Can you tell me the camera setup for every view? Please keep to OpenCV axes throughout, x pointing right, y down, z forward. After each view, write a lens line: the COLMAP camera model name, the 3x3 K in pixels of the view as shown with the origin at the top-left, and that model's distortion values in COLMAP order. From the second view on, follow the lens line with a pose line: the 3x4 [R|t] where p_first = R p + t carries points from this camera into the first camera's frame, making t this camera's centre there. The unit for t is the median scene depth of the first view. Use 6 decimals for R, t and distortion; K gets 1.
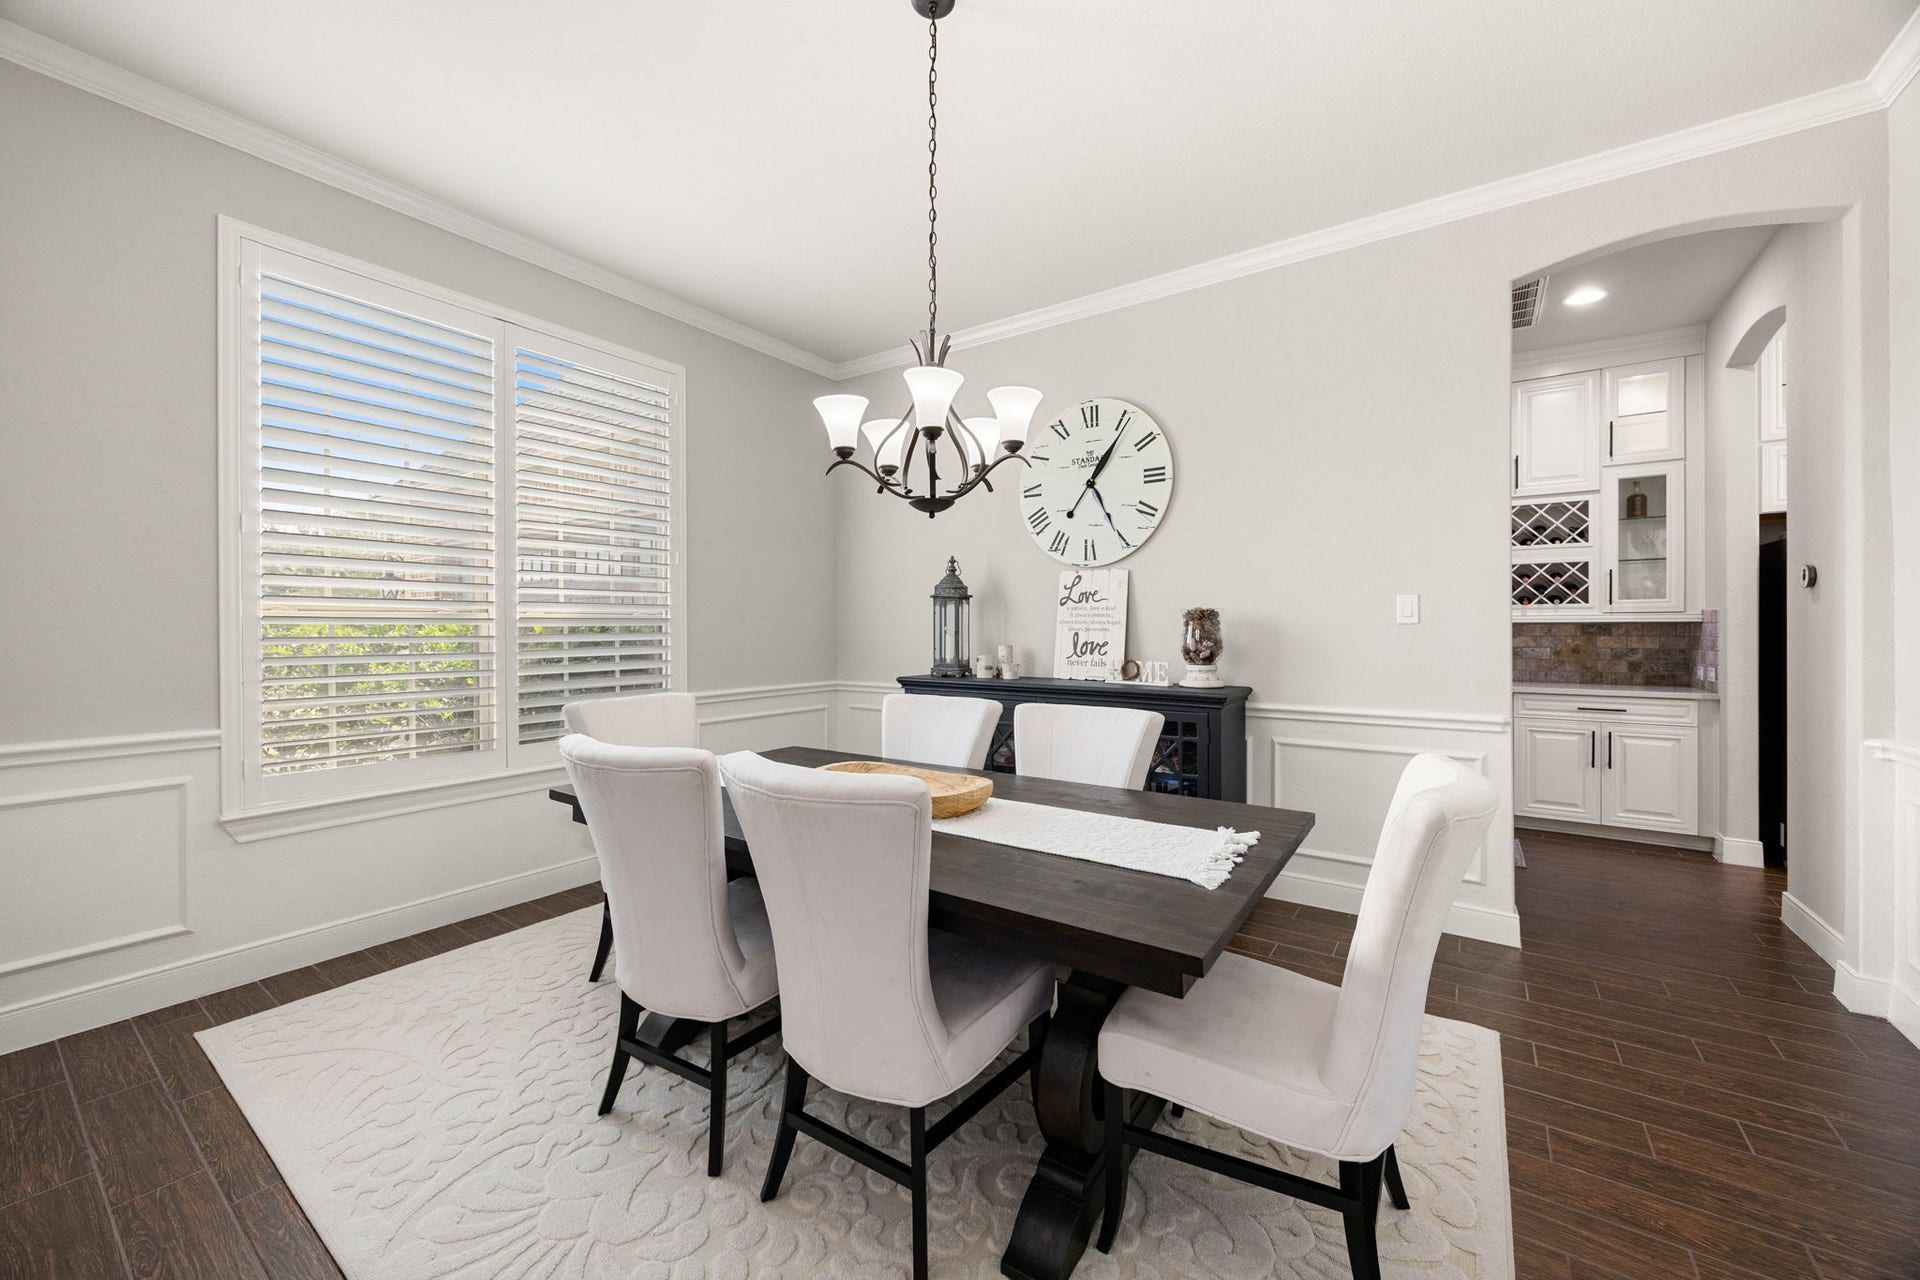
lens RADIAL K [[740.6, 0, 961.0], [0, 740.6, 629.2], [0, 0, 1]] dist [0.000130, 0.000001]
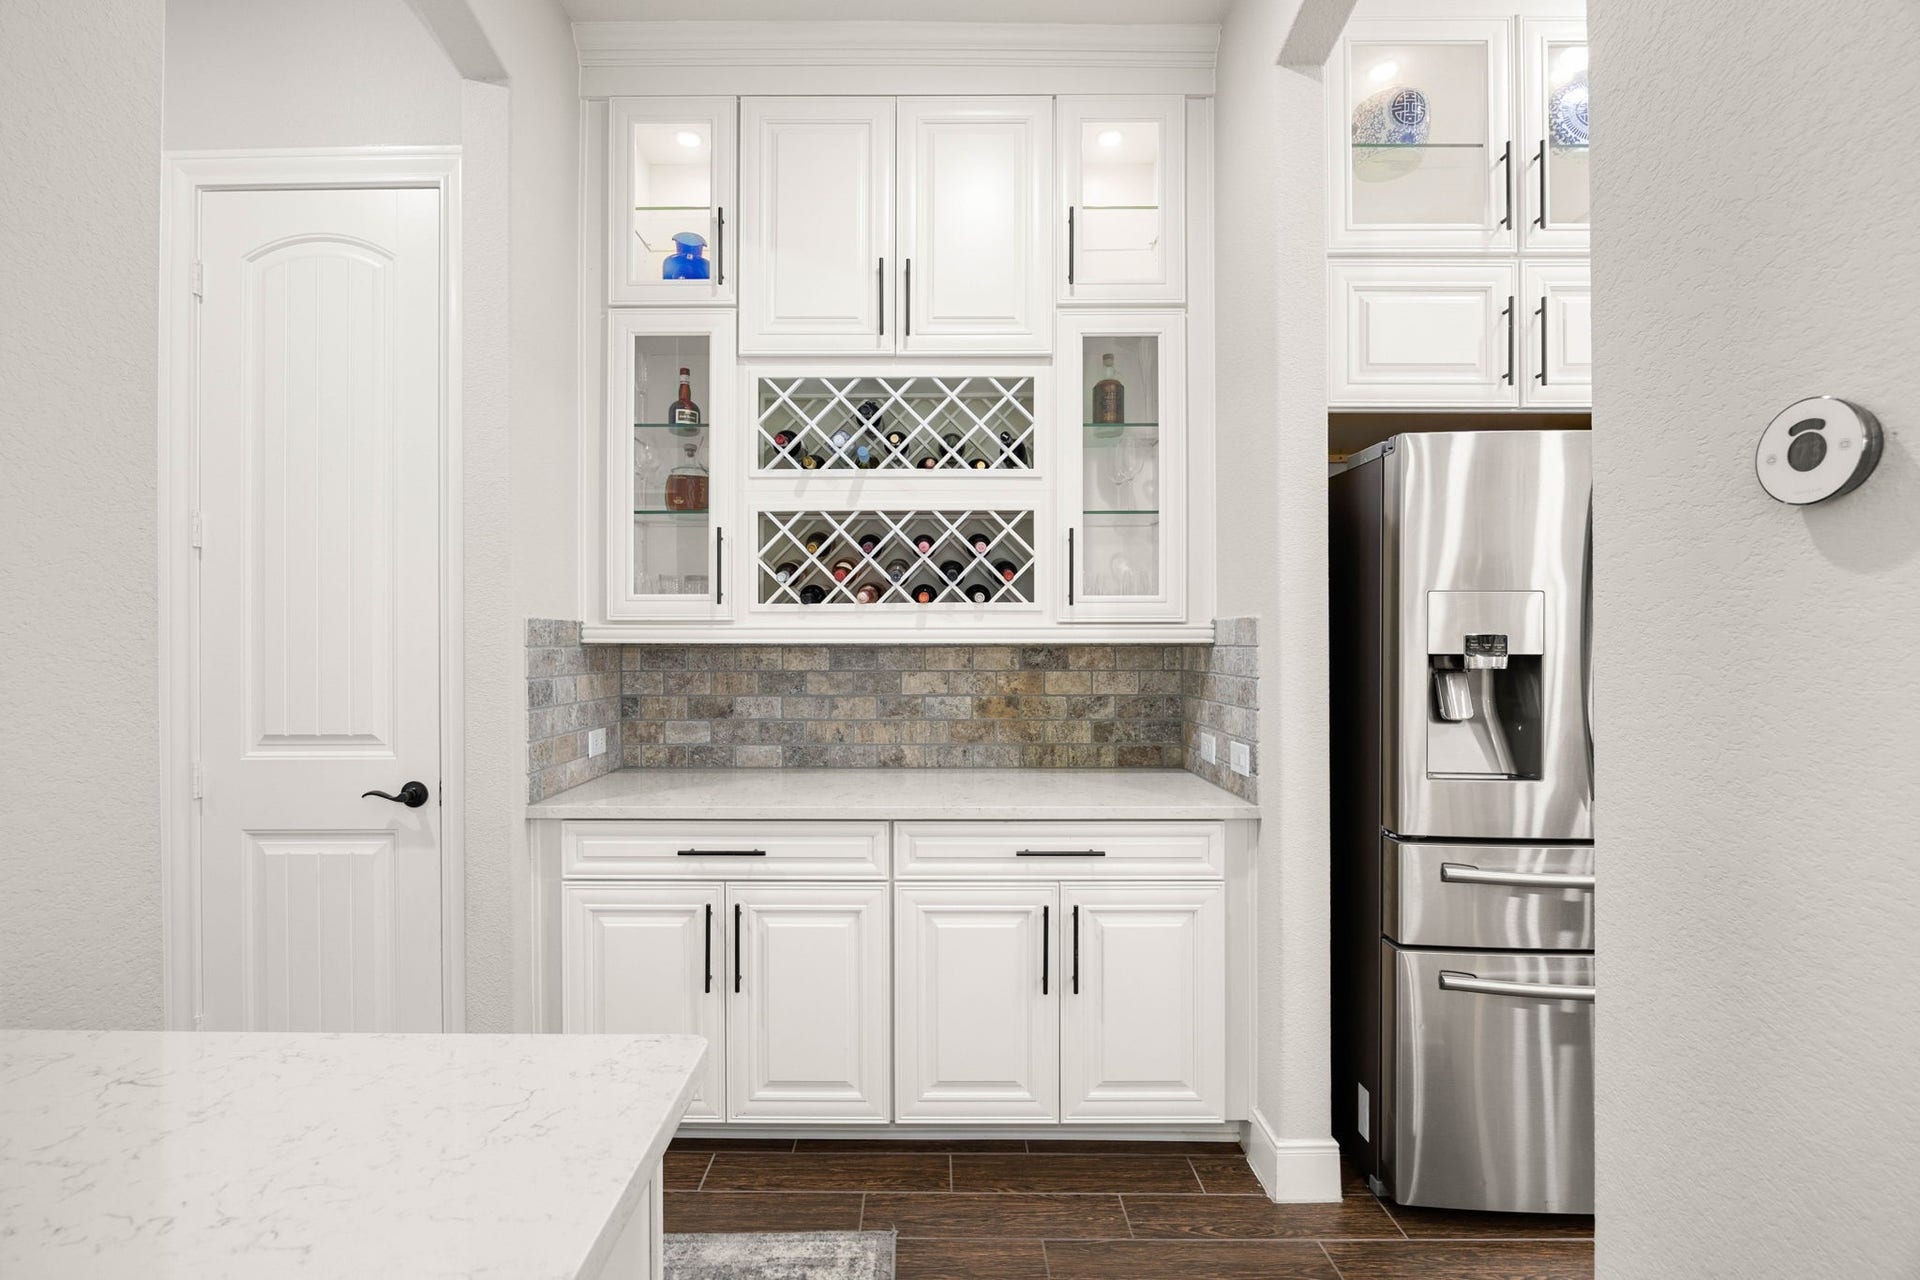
lens RADIAL K [[897.3, 0, 960.0], [0, 897.3, 640.0], [0, 0, 1]] dist [-0.000237, -0.000146]
pose [[0.805109, 0.002932, 0.593119, 0.481205], [0.001155, 0.999978, -0.006511, -0.007942], [-0.593126, 0.005927, 0.805088, 0.580215]]
